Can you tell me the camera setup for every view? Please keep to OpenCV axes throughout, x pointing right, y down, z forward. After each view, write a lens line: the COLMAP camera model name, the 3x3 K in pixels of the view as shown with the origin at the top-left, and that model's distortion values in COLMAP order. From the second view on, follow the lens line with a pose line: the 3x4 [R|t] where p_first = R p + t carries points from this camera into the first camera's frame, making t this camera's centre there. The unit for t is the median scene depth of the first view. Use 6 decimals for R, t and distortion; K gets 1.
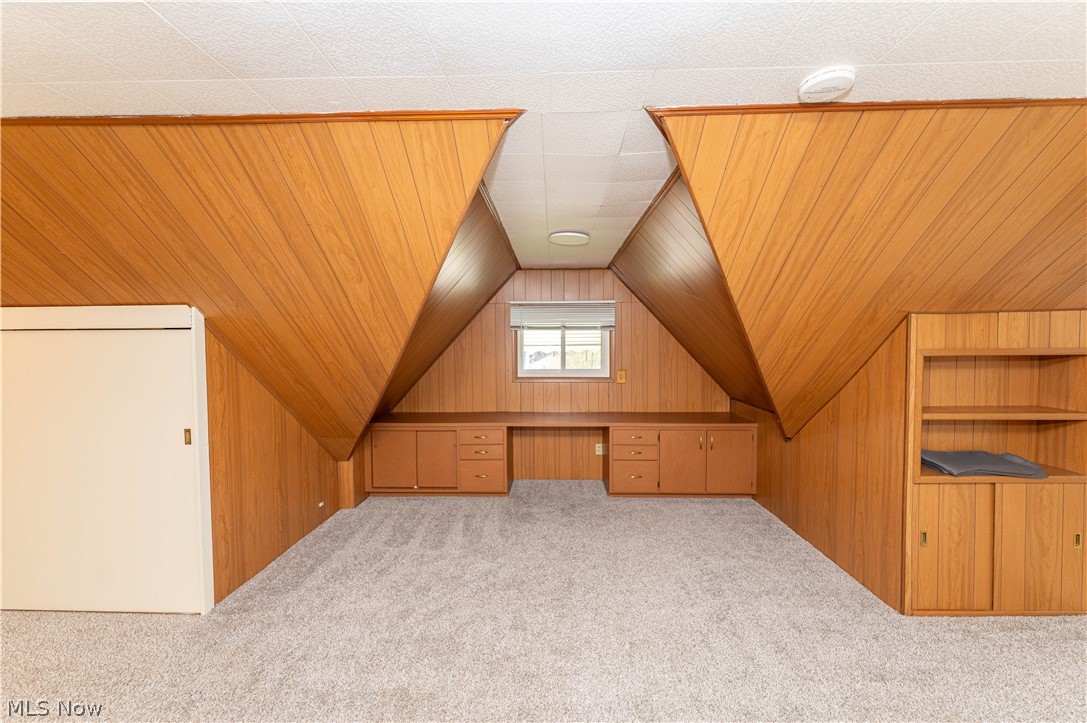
lens RADIAL K [[430.5, 0, 539.8], [0, 430.5, 357.7], [0, 0, 1]] dist [-0.001305, 0.000128]
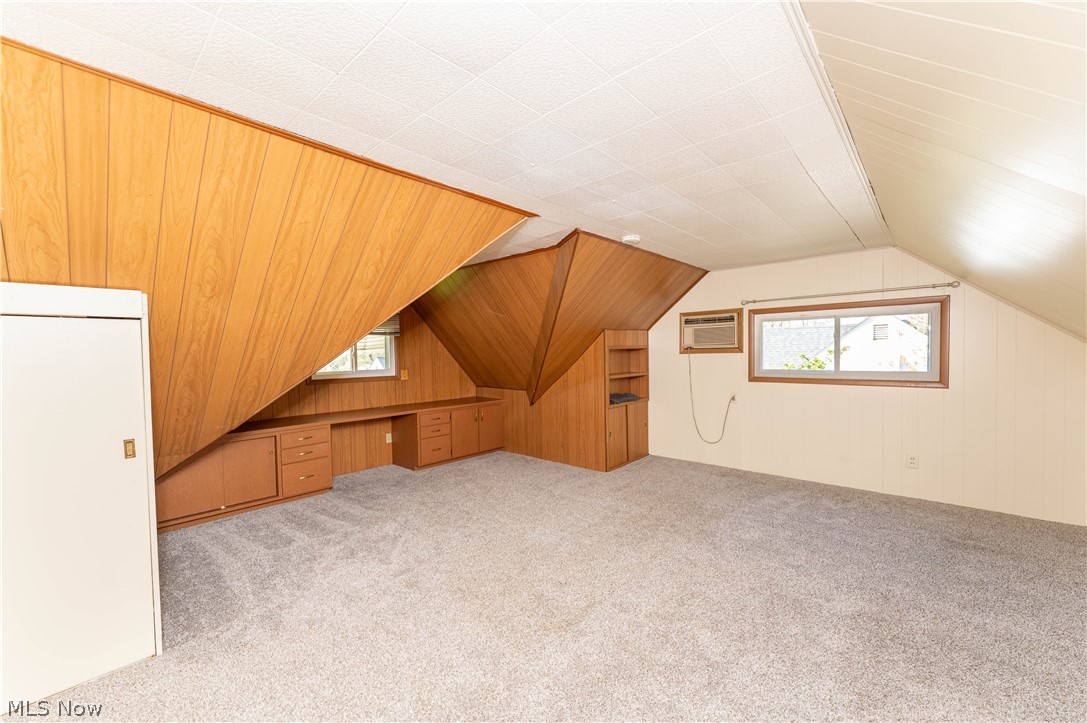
lens RADIAL K [[432.1, 0, 539.7], [0, 432.1, 366.1], [0, 0, 1]] dist [0.000230, -0.000071]
pose [[0.654904, -0.030889, 0.755080, -0.547859], [0.036883, 0.999280, 0.008889, 0.026855], [-0.754811, 0.022028, 0.655572, -0.088483]]
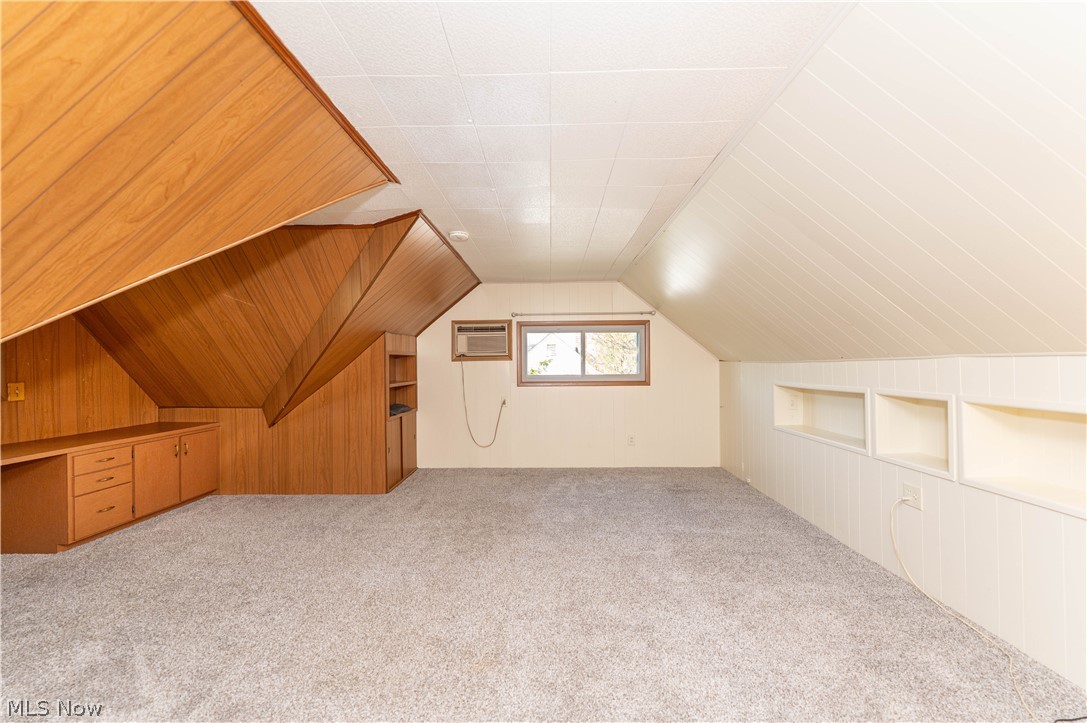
lens RADIAL K [[436.2, 0, 541.1], [0, 436.2, 366.4], [0, 0, 1]] dist [-0.001206, -0.000086]
pose [[-0.011788, 0.001604, 0.999929, -0.601070], [0.040153, 0.999193, -0.001130, 0.044505], [-0.999124, 0.040137, -0.011843, 0.191438]]
